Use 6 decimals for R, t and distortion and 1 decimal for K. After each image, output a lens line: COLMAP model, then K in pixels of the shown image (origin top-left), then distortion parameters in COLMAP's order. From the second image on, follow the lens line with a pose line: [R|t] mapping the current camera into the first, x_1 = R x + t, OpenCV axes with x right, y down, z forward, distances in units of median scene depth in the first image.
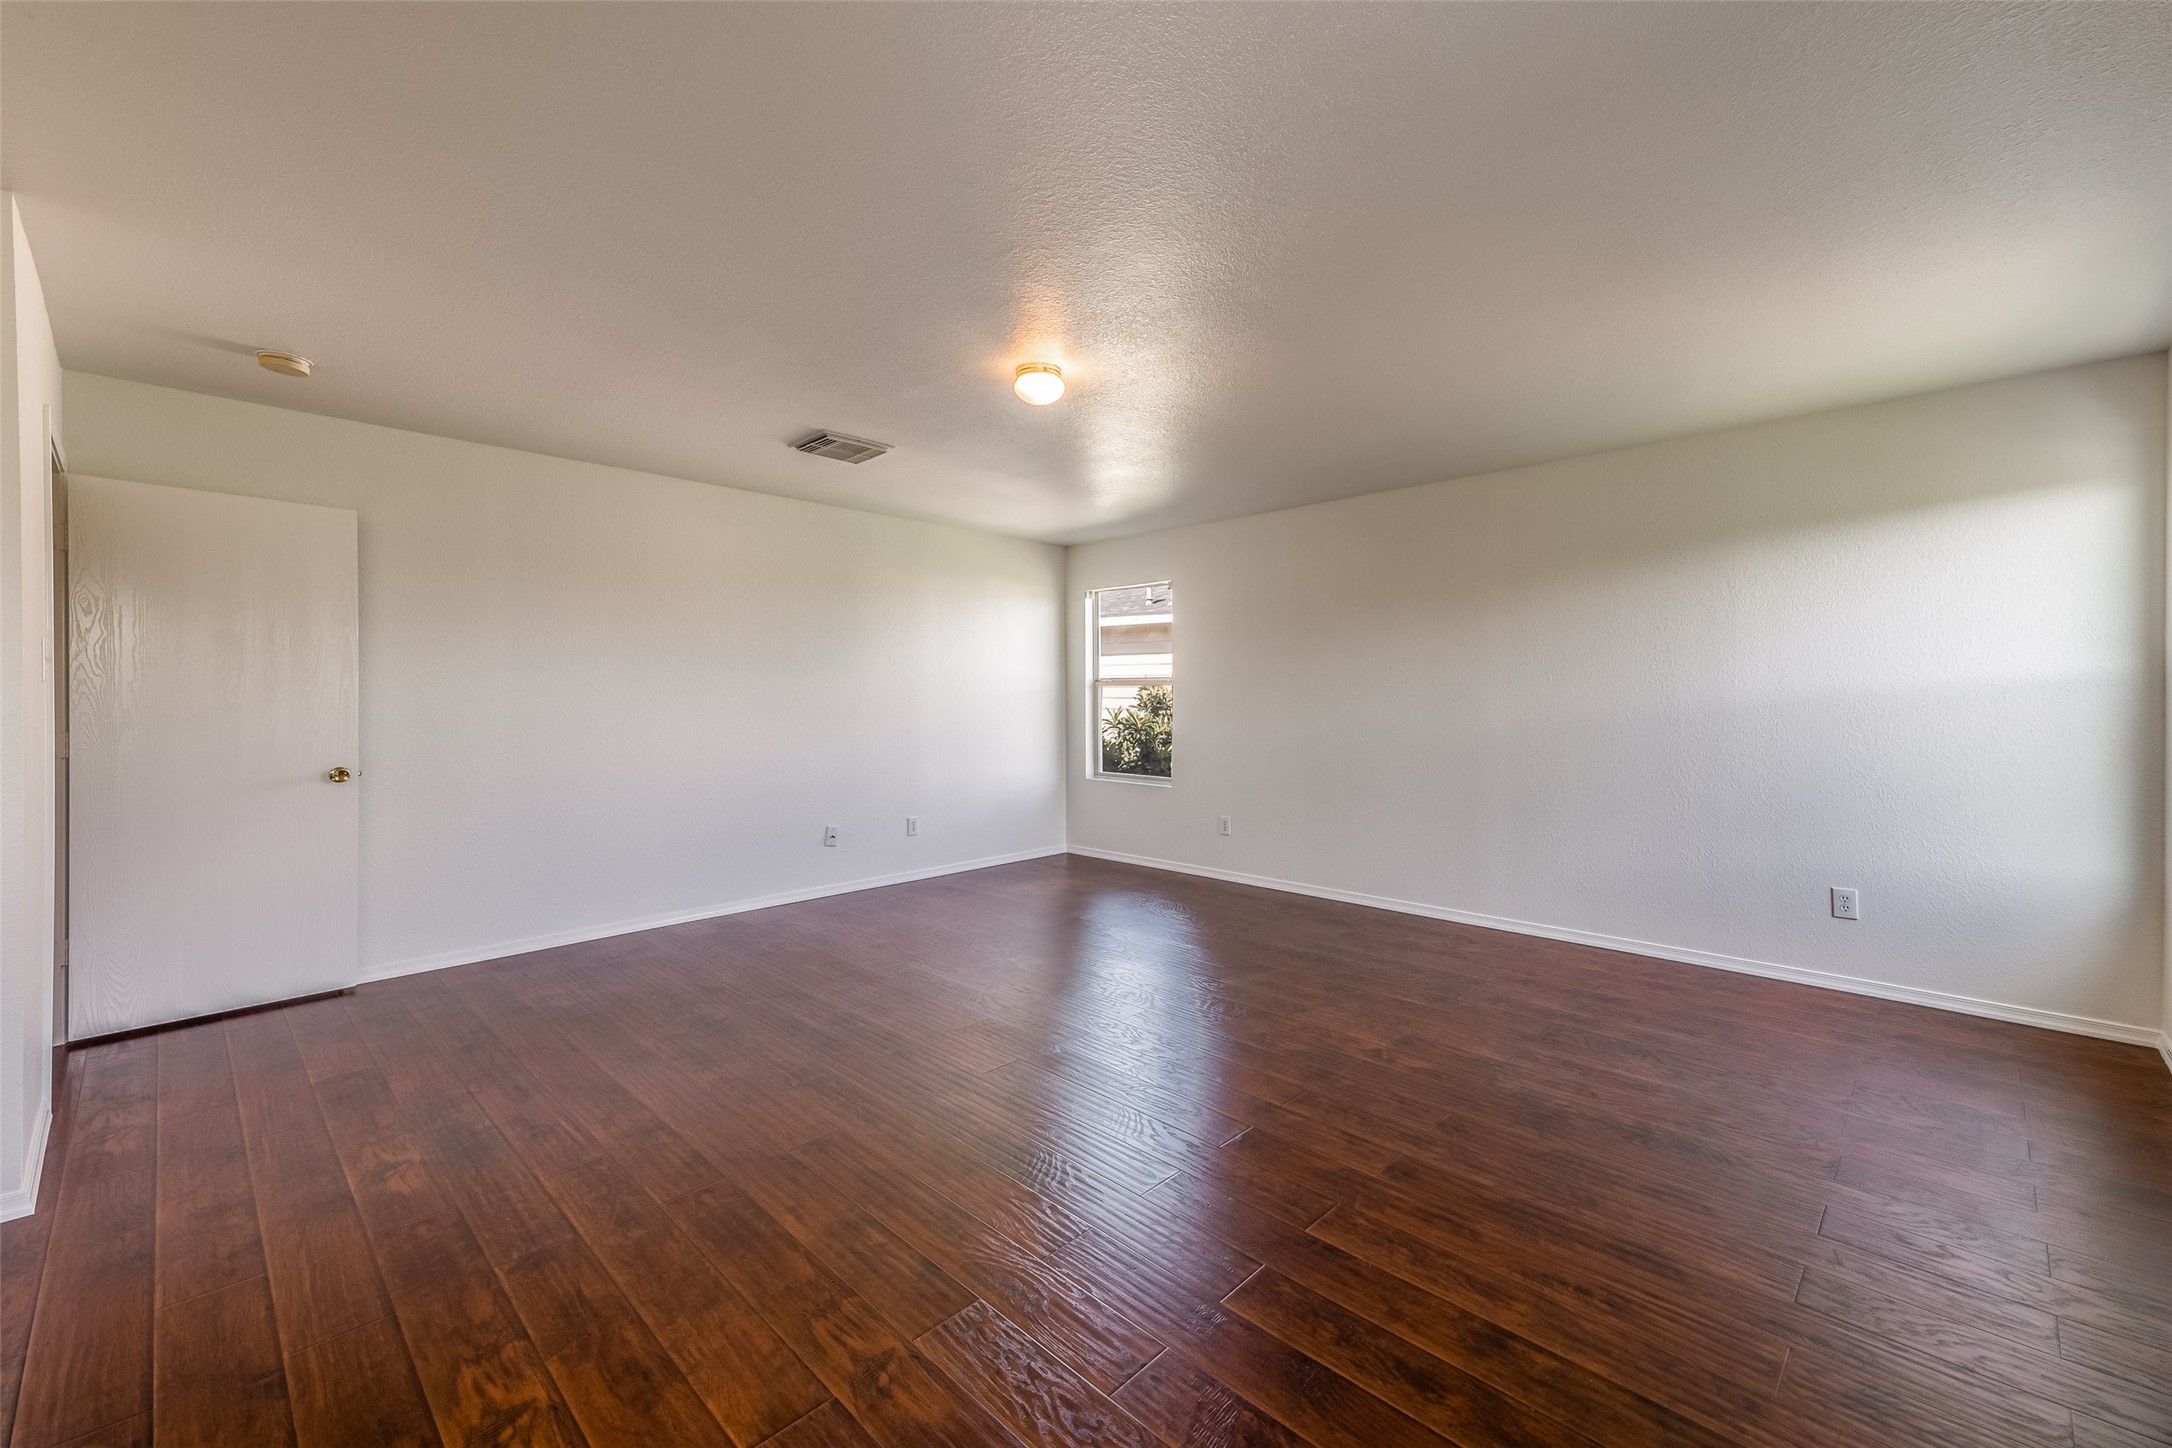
lens RADIAL K [[915.6, 0, 1083.3], [0, 915.6, 688.4], [0, 0, 1]] dist [-0.001219, -0.000187]
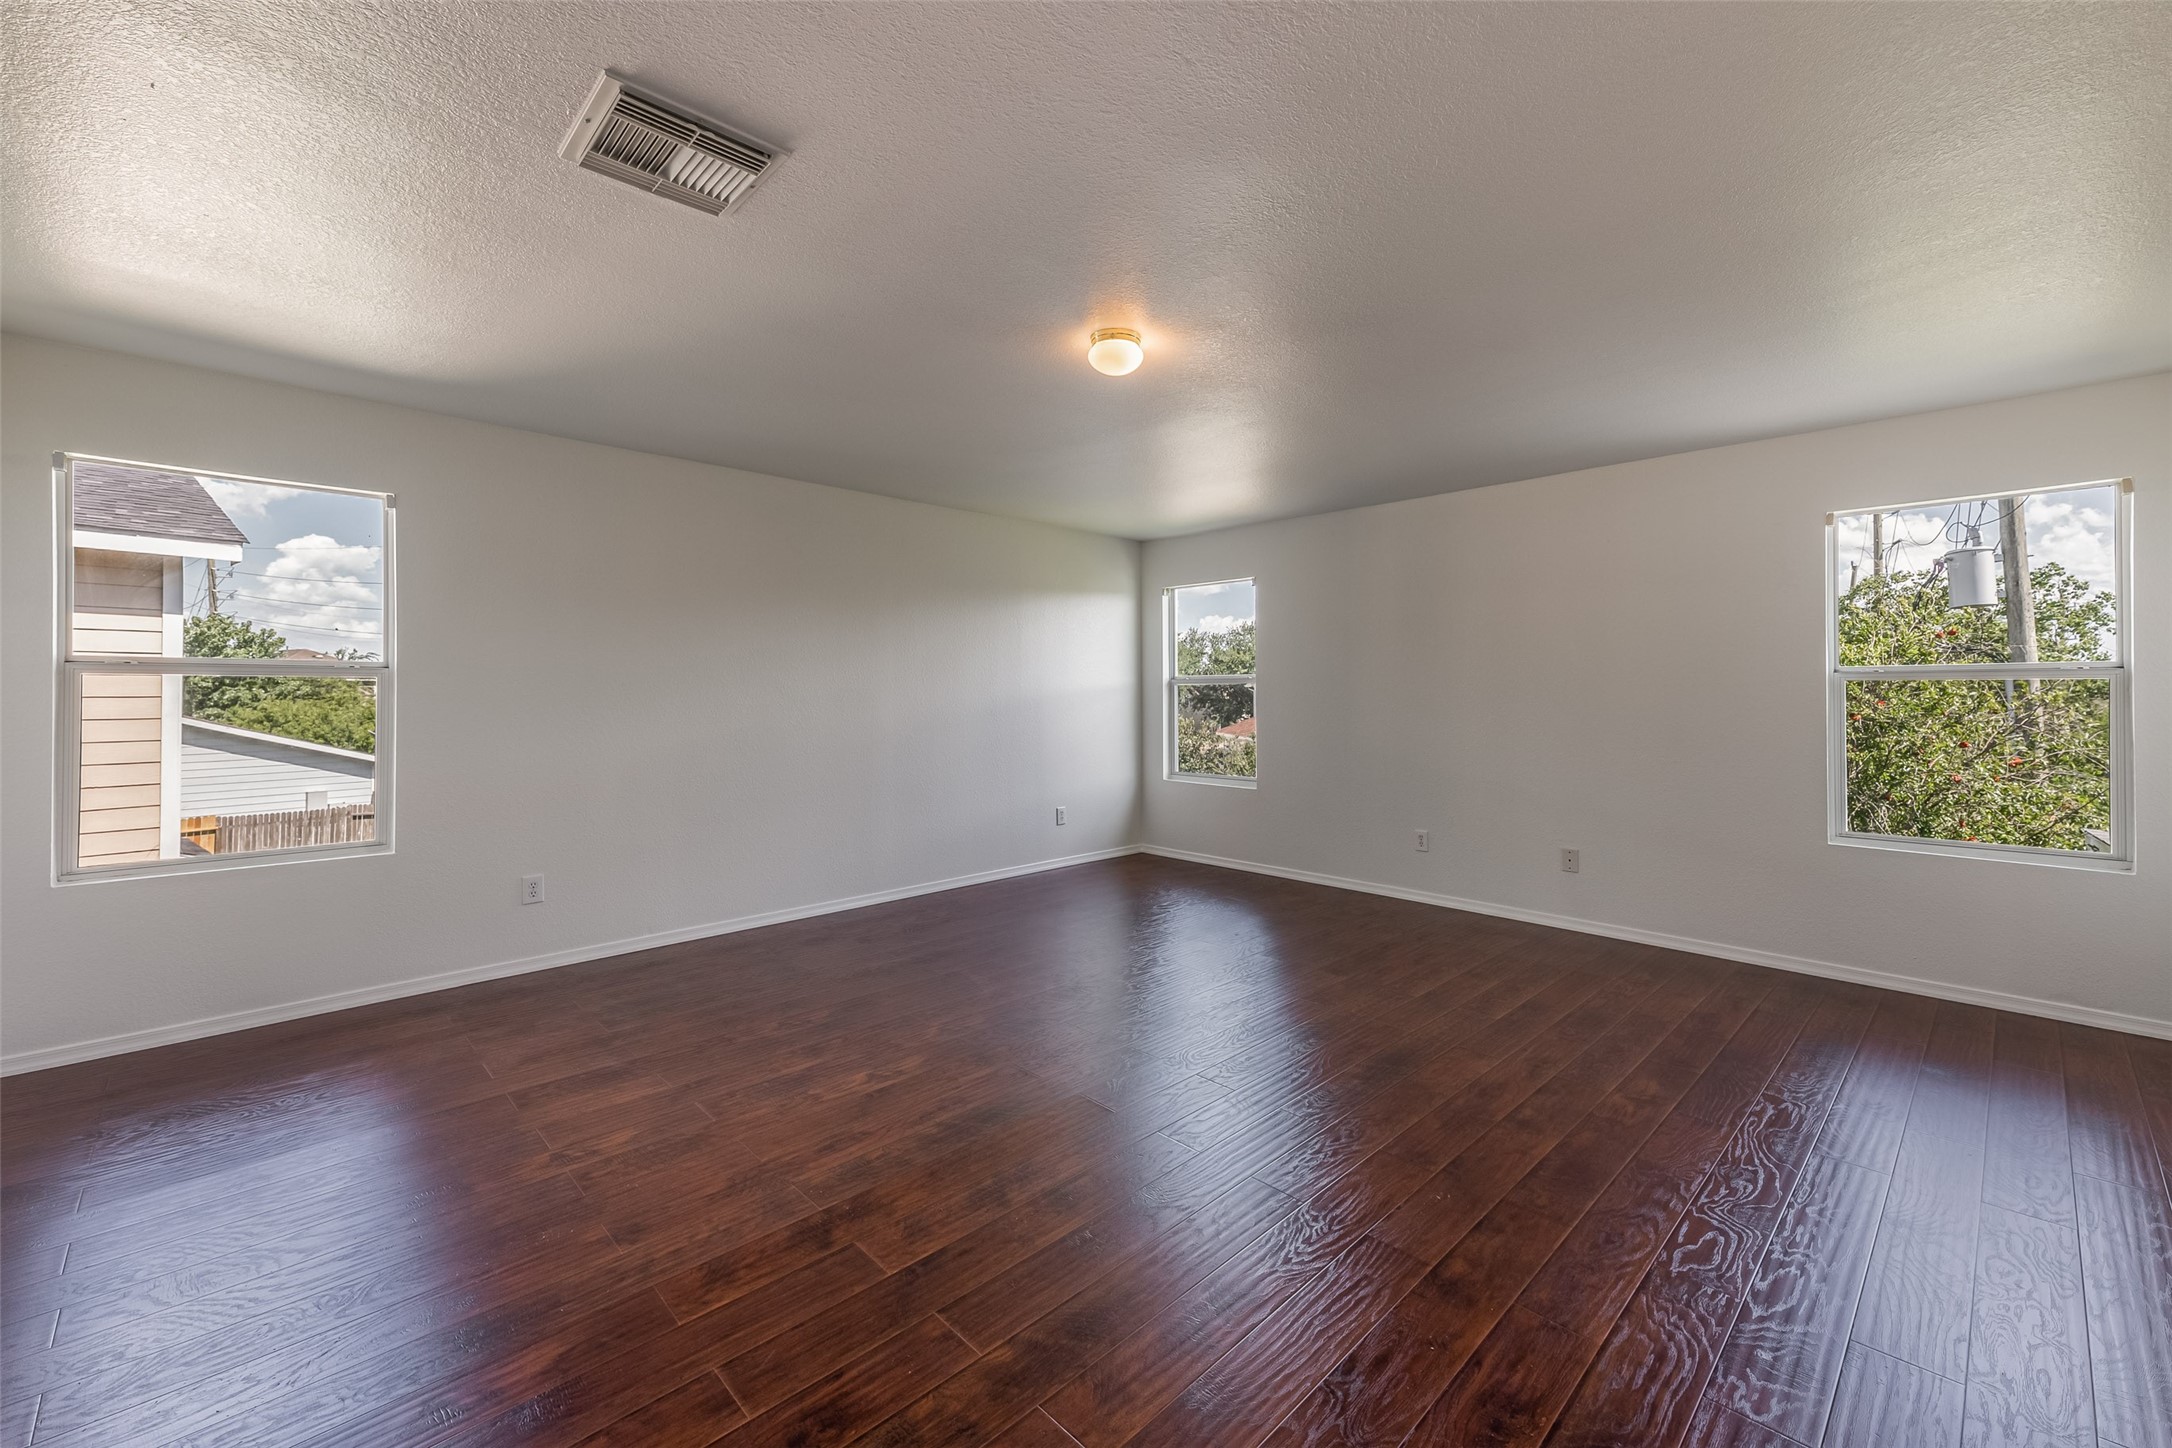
lens RADIAL K [[887.5, 0, 1144.1], [0, 887.5, 700.0], [0, 0, 1]] dist [0.002226, 0.000122]
pose [[0.014409, -0.003682, 0.999889, -0.950416], [-0.004298, 0.999984, 0.003745, 0.015846], [-0.999887, -0.004351, 0.014393, 0.974921]]
